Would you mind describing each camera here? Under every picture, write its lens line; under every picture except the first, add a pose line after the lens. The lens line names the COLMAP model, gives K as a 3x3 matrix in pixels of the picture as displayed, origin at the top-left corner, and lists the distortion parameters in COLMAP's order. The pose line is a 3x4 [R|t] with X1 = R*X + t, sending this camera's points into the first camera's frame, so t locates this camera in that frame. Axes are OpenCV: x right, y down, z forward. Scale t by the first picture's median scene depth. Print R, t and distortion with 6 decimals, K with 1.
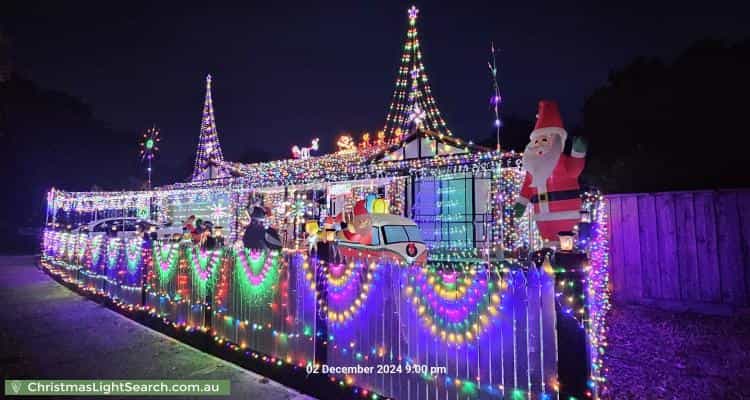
lens RADIAL K [[434.9, 0, 352.9], [0, 434.9, 191.4], [0, 0, 1]] dist [-0.000198, 0.000833]
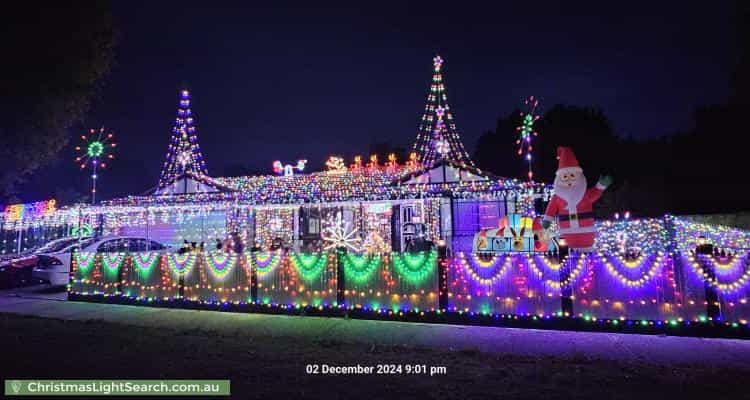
lens RADIAL K [[434.9, 0, 367.8], [0, 434.9, 190.6], [0, 0, 1]] dist [-0.000198, 0.000833]
pose [[0.899573, 0.032300, 0.435574, -0.548166], [-0.014257, 0.998902, -0.044630, 0.001496], [-0.436538, 0.033938, 0.899046, 0.018470]]
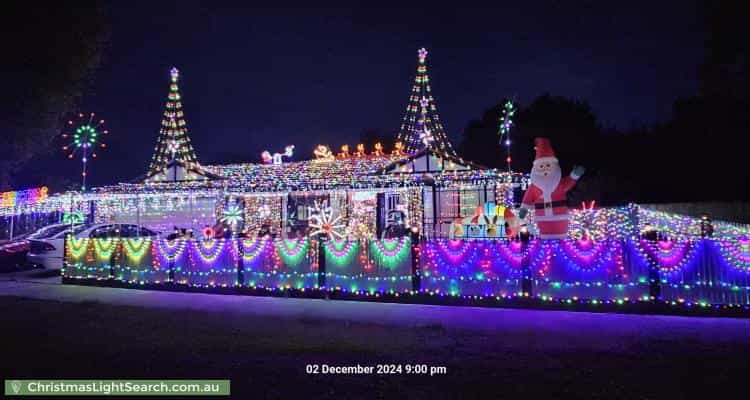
lens RADIAL K [[434.9, 0, 368.9], [0, 434.9, 192.4], [0, 0, 1]] dist [-0.000198, 0.000833]
pose [[0.890563, 0.020561, 0.454395, -0.548509], [-0.017633, 0.999787, -0.010680, -0.001184], [-0.454518, 0.001499, 0.890736, -0.024448]]
